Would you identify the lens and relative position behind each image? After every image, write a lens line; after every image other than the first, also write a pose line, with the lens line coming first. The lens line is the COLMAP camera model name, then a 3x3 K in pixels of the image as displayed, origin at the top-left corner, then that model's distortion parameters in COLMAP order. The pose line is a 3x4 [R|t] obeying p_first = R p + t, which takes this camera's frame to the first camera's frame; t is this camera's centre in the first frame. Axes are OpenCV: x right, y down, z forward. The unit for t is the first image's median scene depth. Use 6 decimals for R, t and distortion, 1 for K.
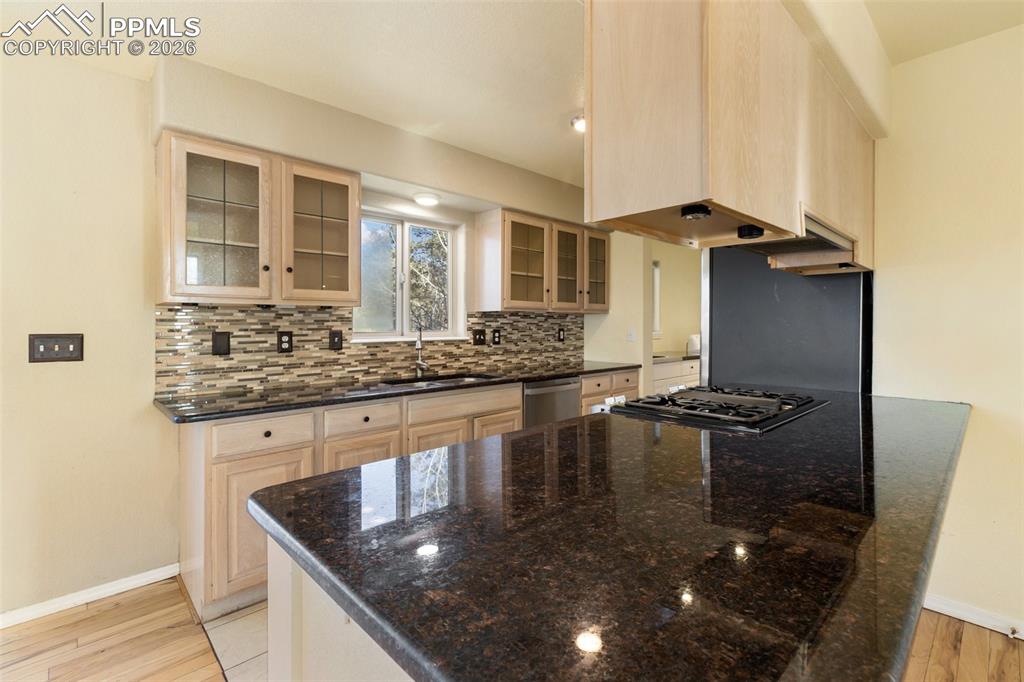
lens RADIAL K [[455.9, 0, 528.1], [0, 455.9, 327.4], [0, 0, 1]] dist [0.001292, 0.000462]
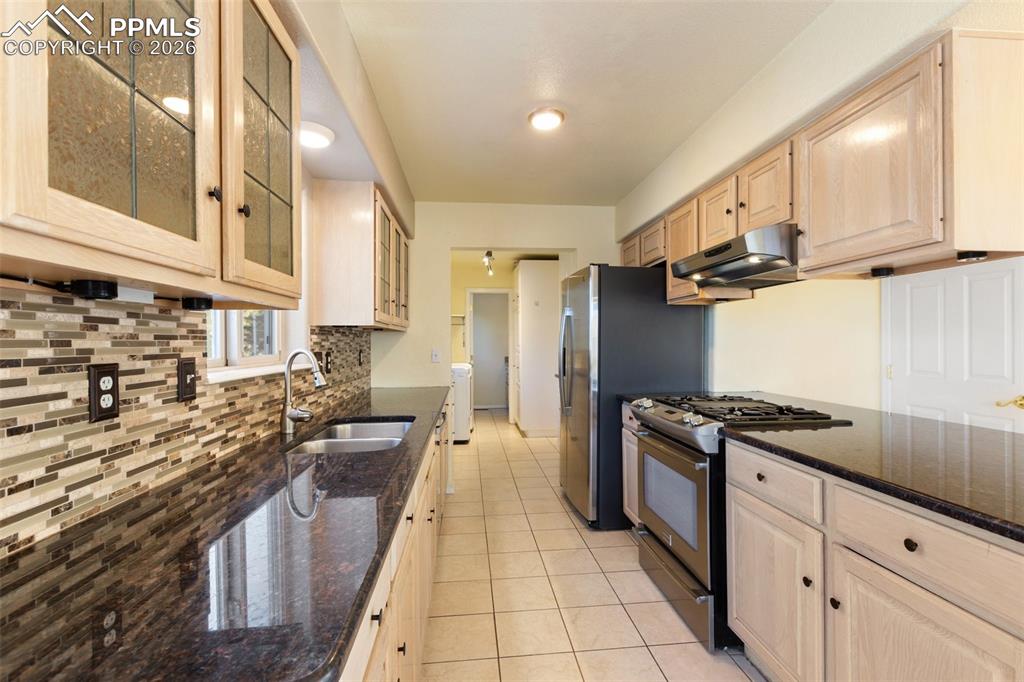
lens RADIAL K [[455.9, 0, 501.7], [0, 455.9, 345.2], [0, 0, 1]] dist [0.001292, 0.000462]
pose [[0.641725, -0.002177, 0.766932, -0.577141], [0.003613, 0.999993, -0.000184, -0.005463], [-0.766927, 0.002889, 0.641728, 0.472043]]
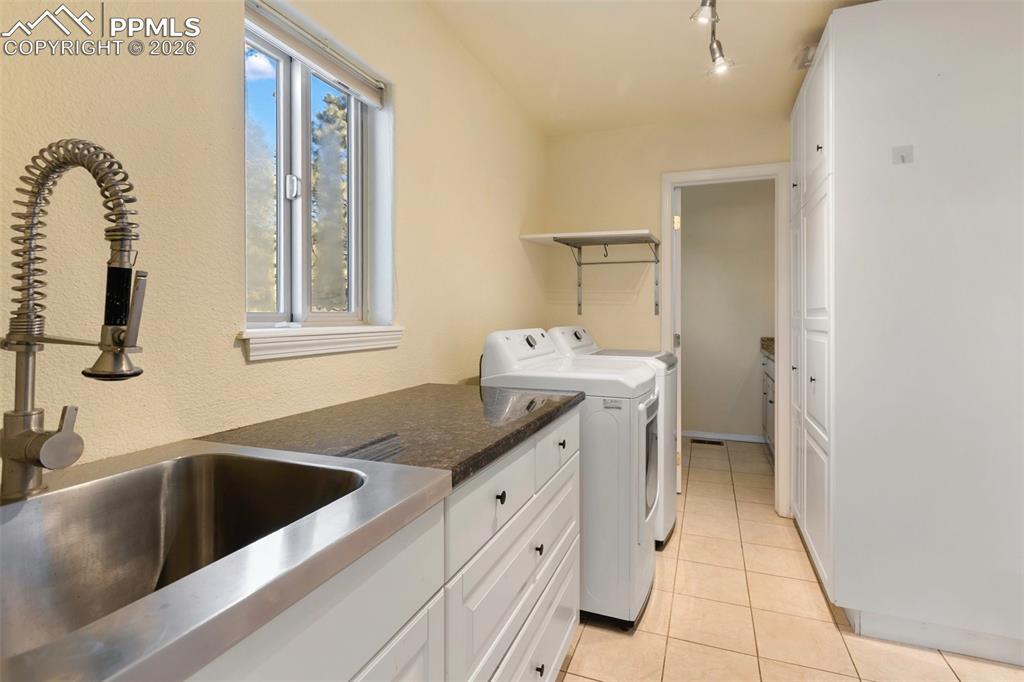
lens RADIAL K [[455.9, 0, 522.0], [0, 455.9, 323.4], [0, 0, 1]] dist [0.001292, 0.000462]
pose [[0.917065, -0.004782, 0.398709, 0.493380], [-0.000234, 0.999921, 0.012530, 0.010456], [-0.398738, -0.011584, 0.916992, 1.383346]]
